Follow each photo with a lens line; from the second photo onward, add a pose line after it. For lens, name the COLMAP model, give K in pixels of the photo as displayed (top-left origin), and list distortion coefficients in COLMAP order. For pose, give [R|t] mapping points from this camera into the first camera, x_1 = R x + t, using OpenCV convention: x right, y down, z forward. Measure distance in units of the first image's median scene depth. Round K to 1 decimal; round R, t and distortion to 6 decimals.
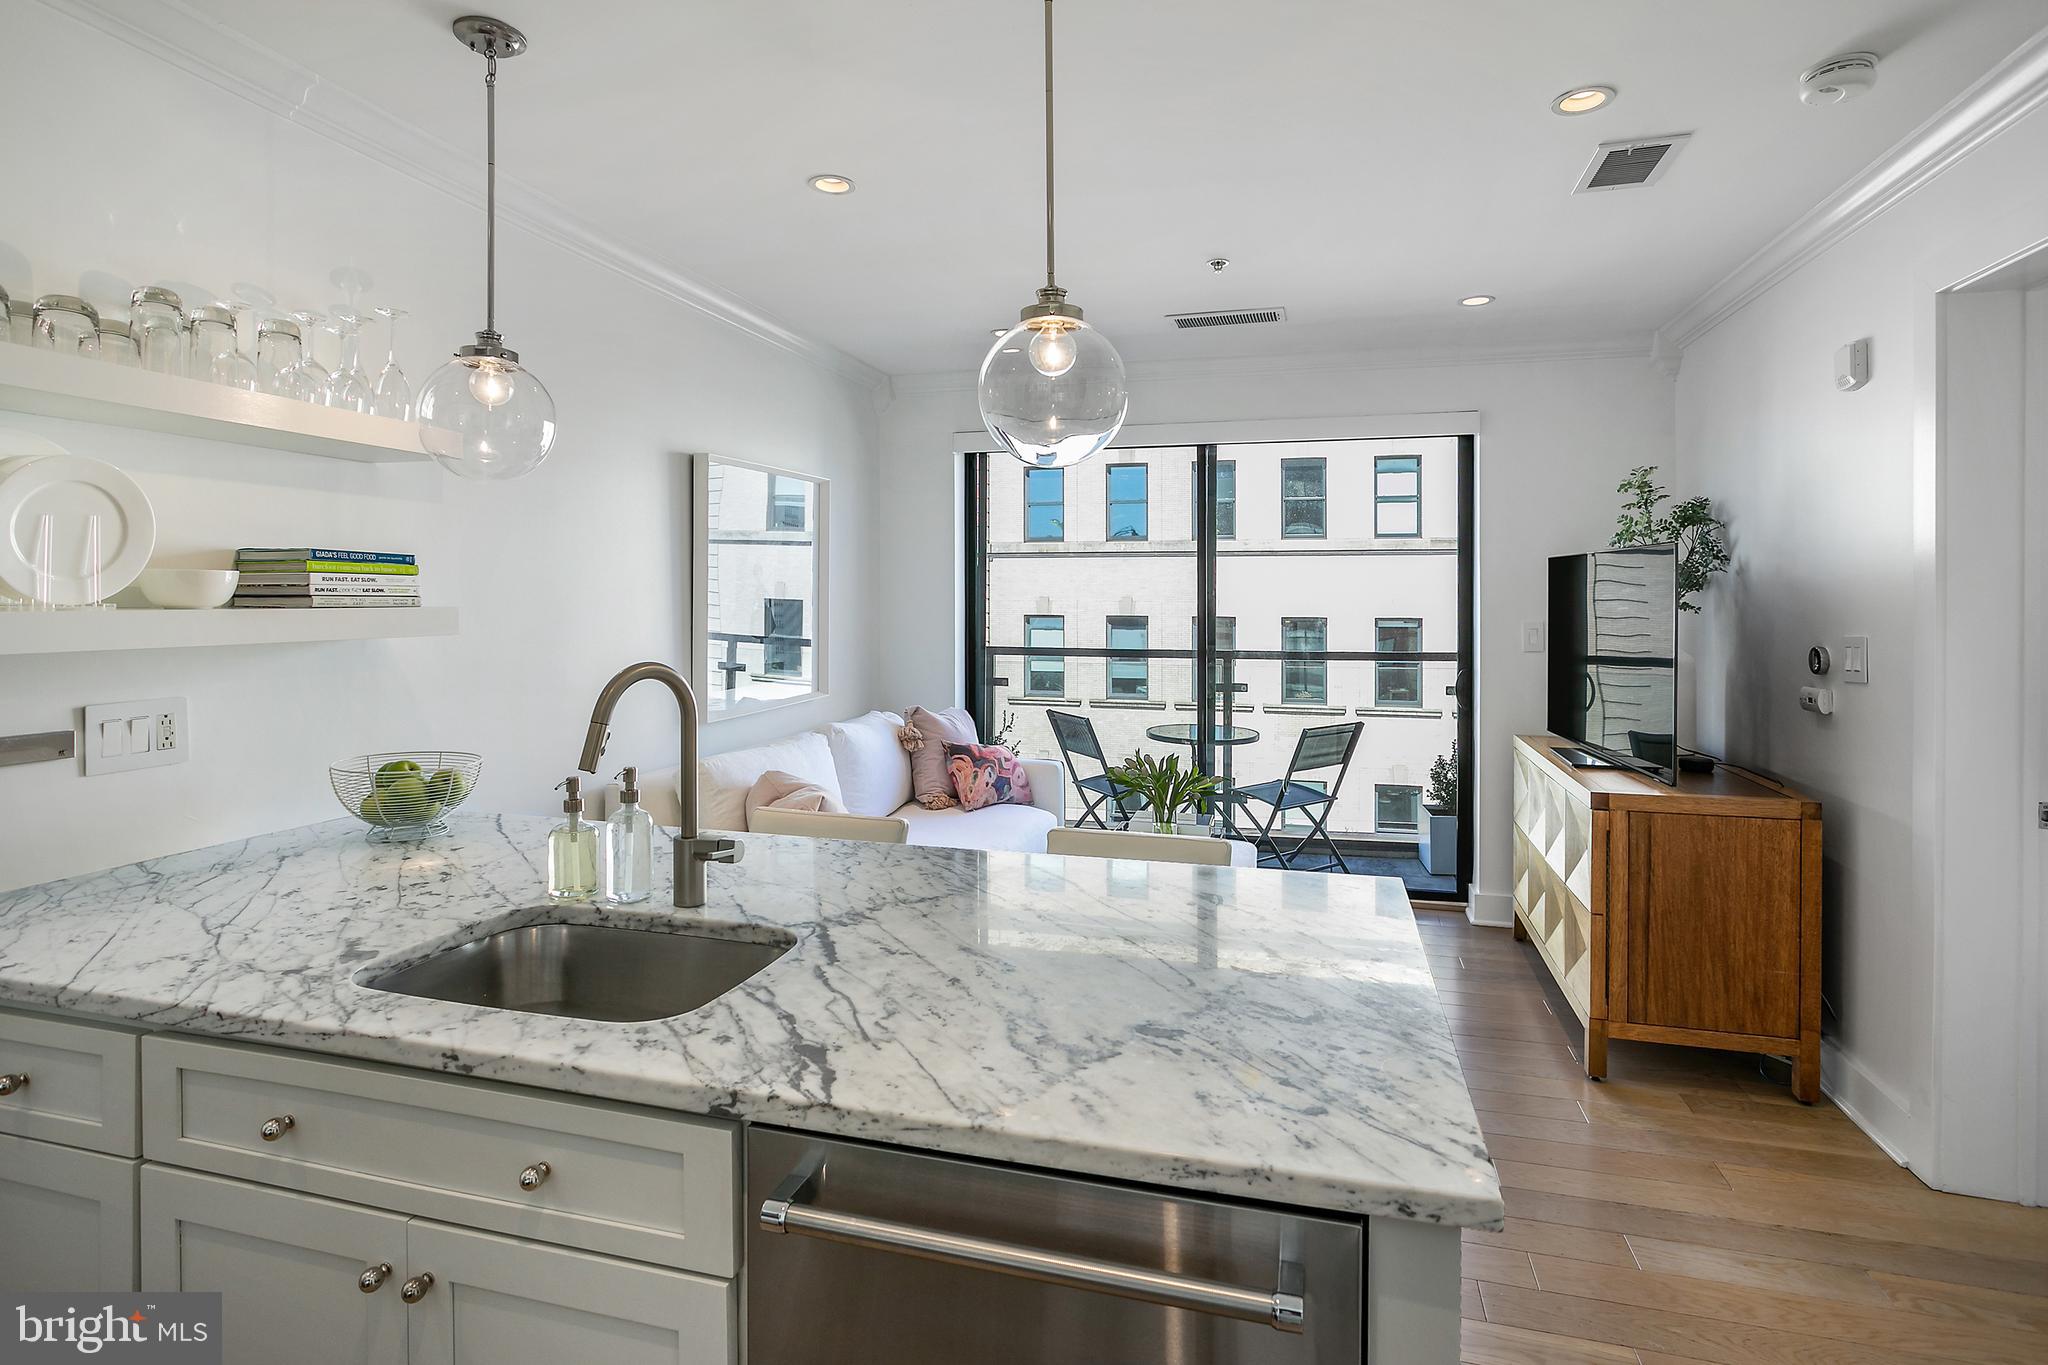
lens RADIAL K [[1042.1, 0, 998.4], [0, 1042.1, 605.3], [0, 0, 1]] dist [-0.012627, 0.002698]
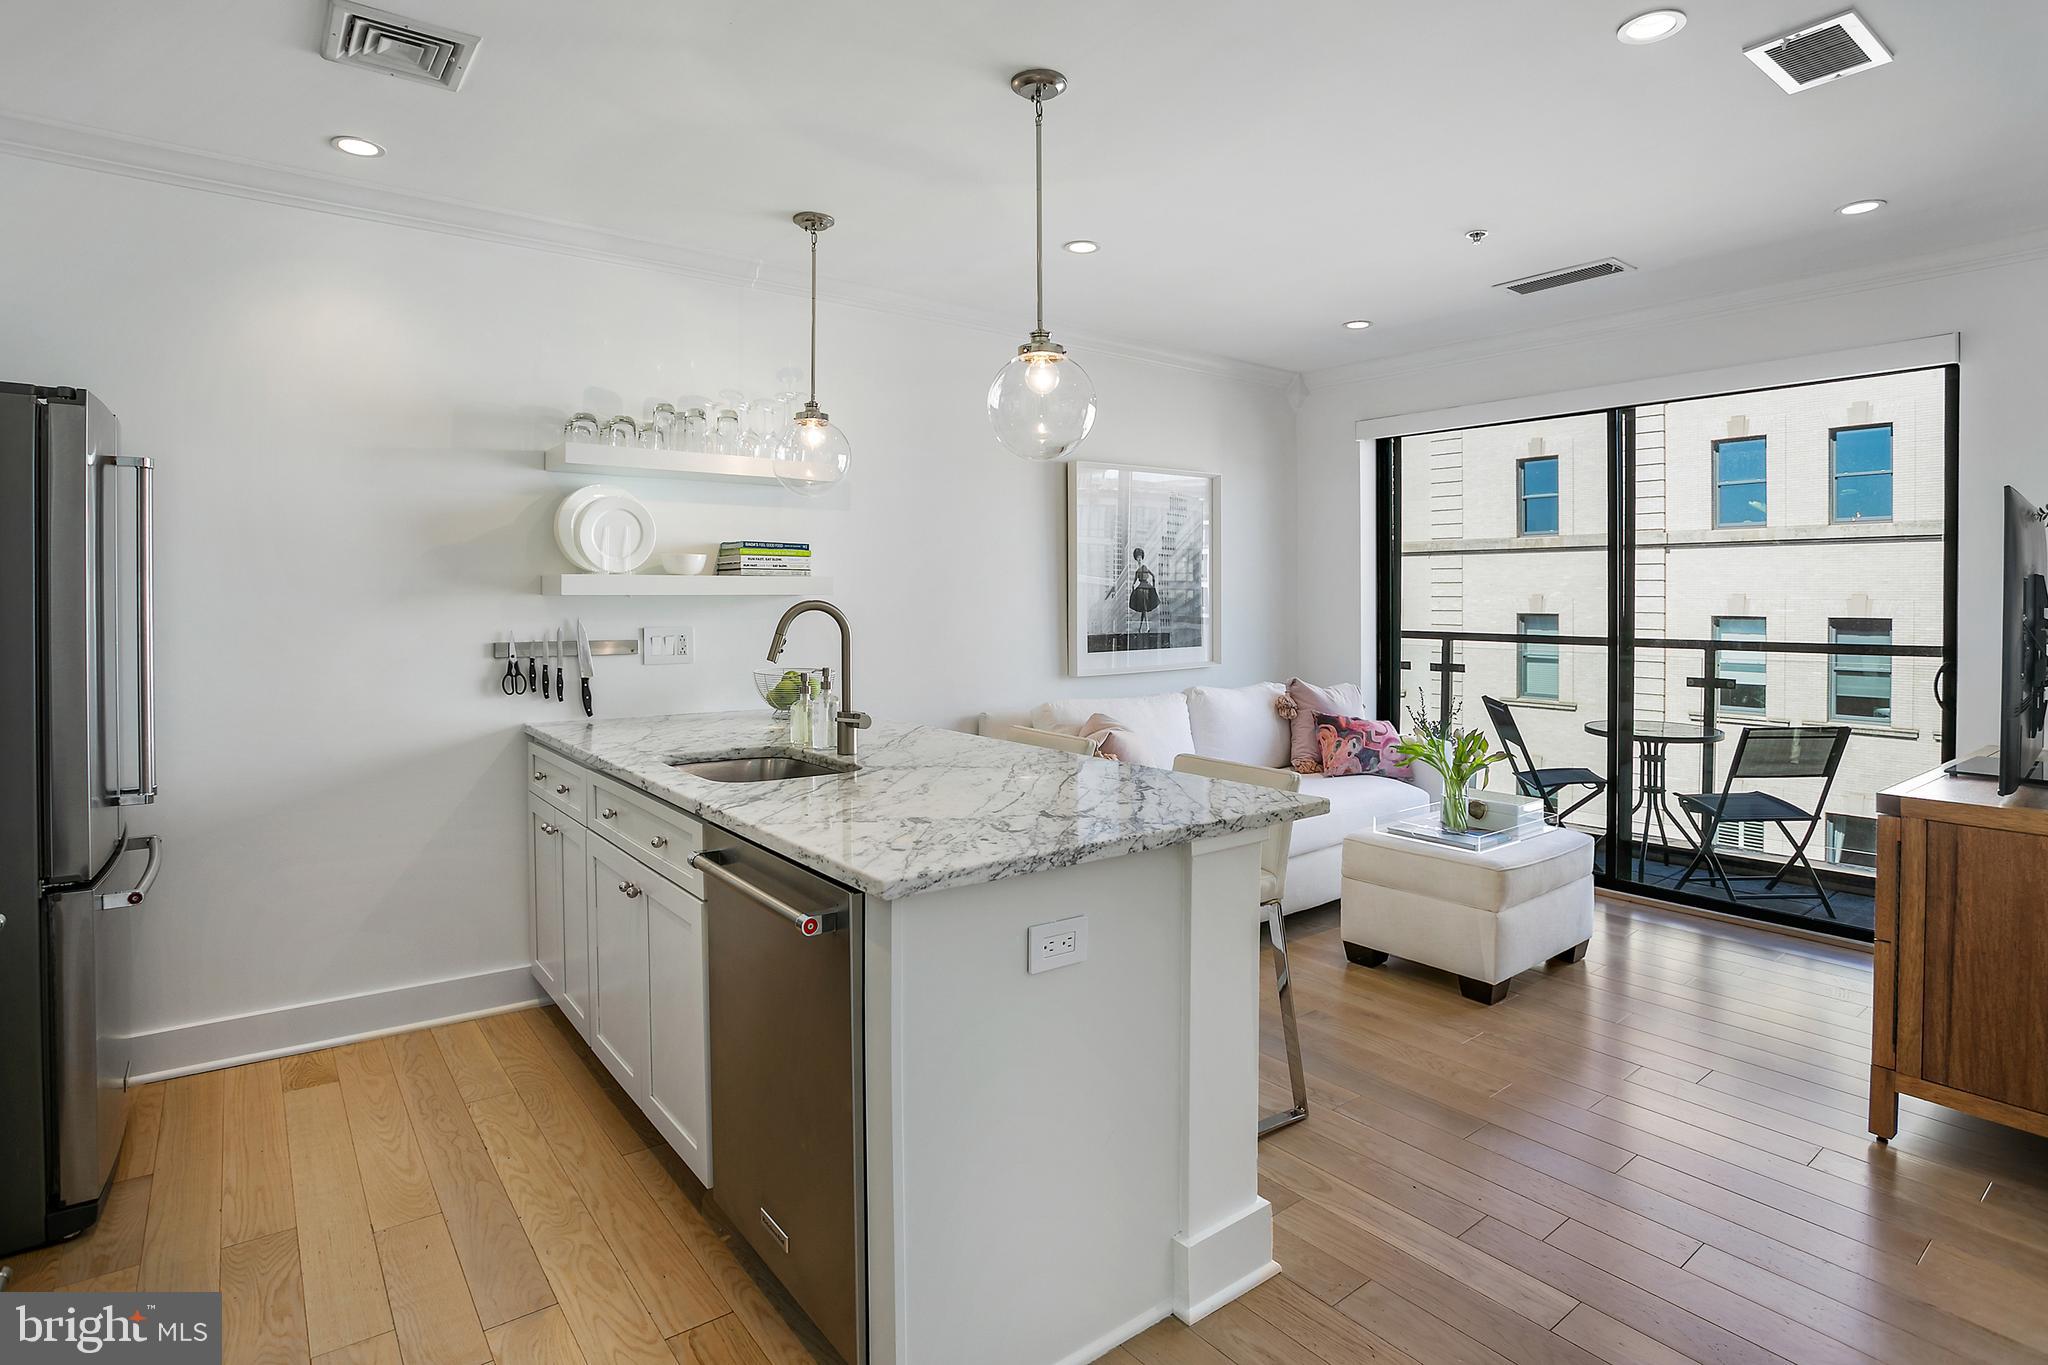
lens RADIAL K [[1027.7, 0, 977.4], [0, 1027.7, 614.8], [0, 0, 1]] dist [-0.044188, 0.020696]
pose [[0.795058, 0.011896, -0.606417, 0.493115], [-0.006347, 0.999916, 0.011293, 0.033046], [0.606500, -0.005130, 0.795067, -0.078691]]
